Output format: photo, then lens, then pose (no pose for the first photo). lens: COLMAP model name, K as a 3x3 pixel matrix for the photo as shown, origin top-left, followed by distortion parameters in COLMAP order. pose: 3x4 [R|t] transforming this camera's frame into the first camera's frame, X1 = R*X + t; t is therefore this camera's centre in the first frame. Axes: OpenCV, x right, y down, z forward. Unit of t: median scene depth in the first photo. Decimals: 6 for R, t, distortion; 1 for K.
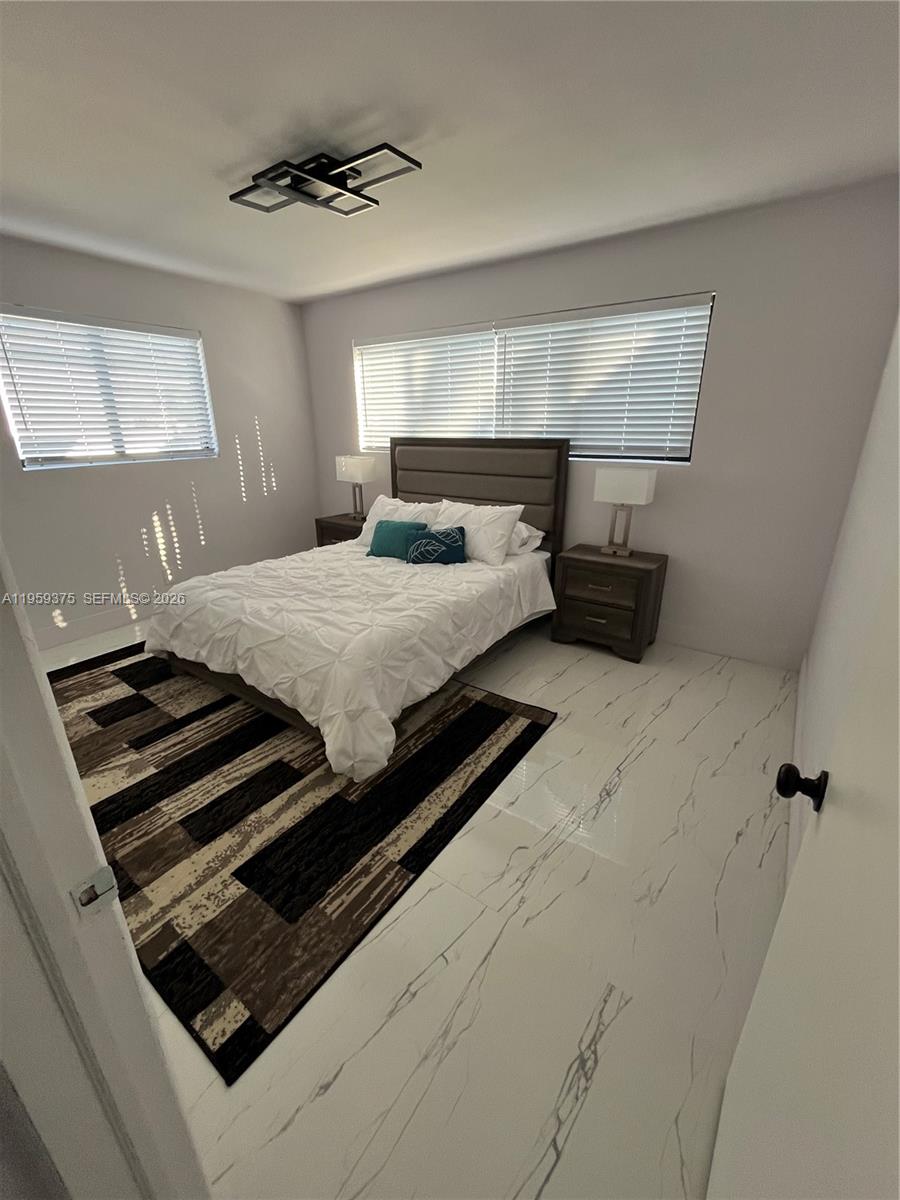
lens RADIAL K [[492.8, 0, 446.4], [0, 492.8, 604.2], [0, 0, 1]] dist [-0.009854, -0.000274]
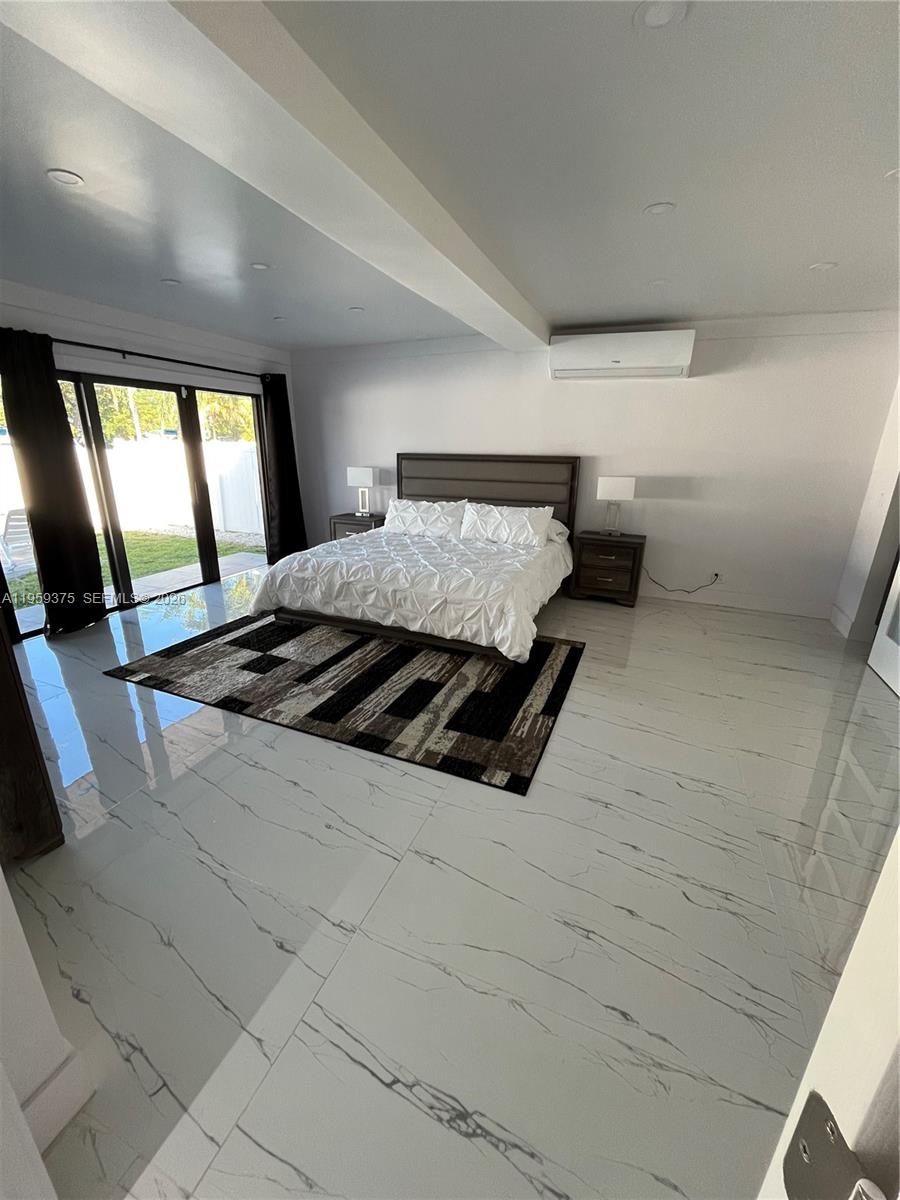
lens RADIAL K [[492.8, 0, 449.7], [0, 492.8, 603.1], [0, 0, 1]] dist [-0.009854, -0.000274]
pose [[0.975191, -0.046870, 0.216345, -0.539425], [0.056131, 0.997743, -0.036859, 0.154472], [-0.214129, 0.048088, 0.975621, -0.398896]]
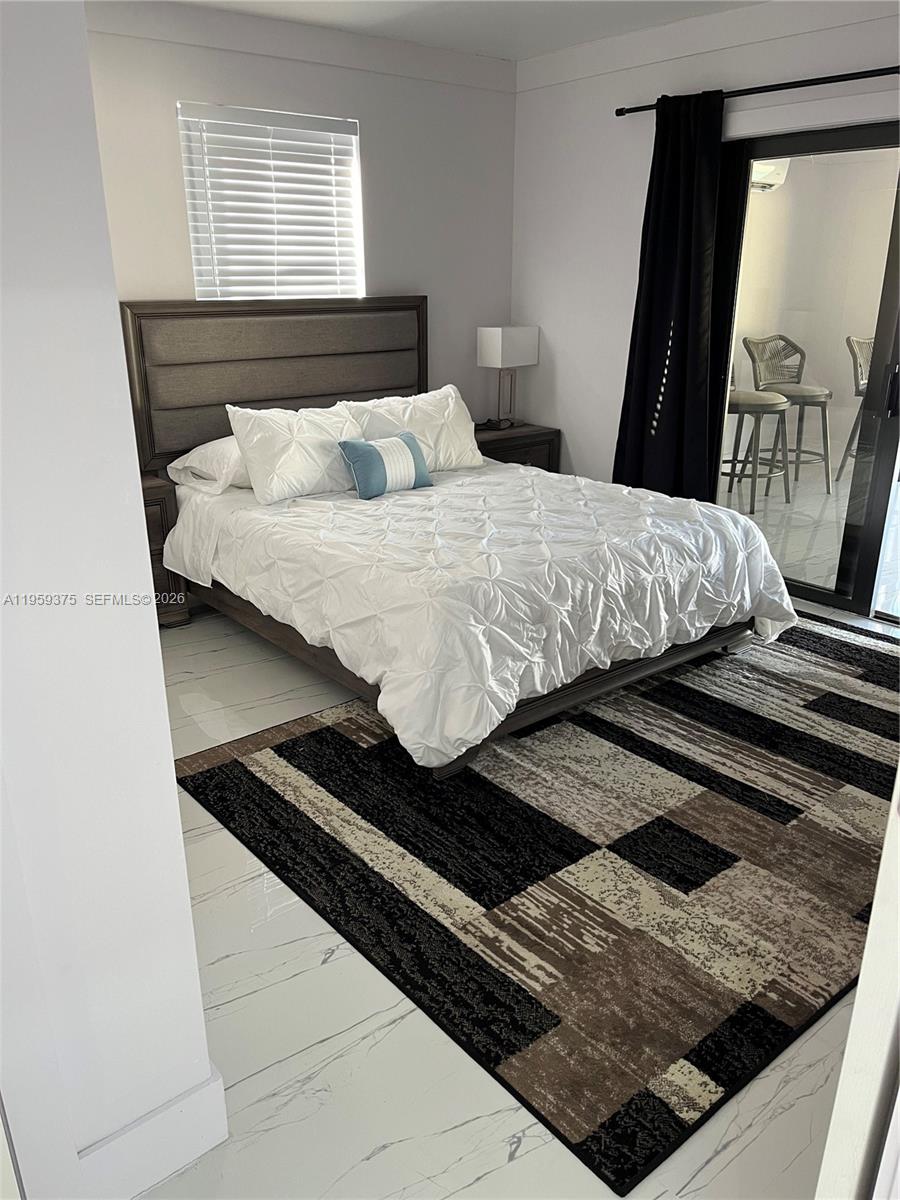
lens RADIAL K [[914.4, 0, 445.7], [0, 914.4, 600.6], [0, 0, 1]] dist [0.018963, 0.003818]
pose [[0.243309, -0.327704, 0.912913, -1.740278], [0.335541, 0.911523, 0.237776, -0.376005], [-0.910062, 0.248466, 0.331740, 0.972742]]
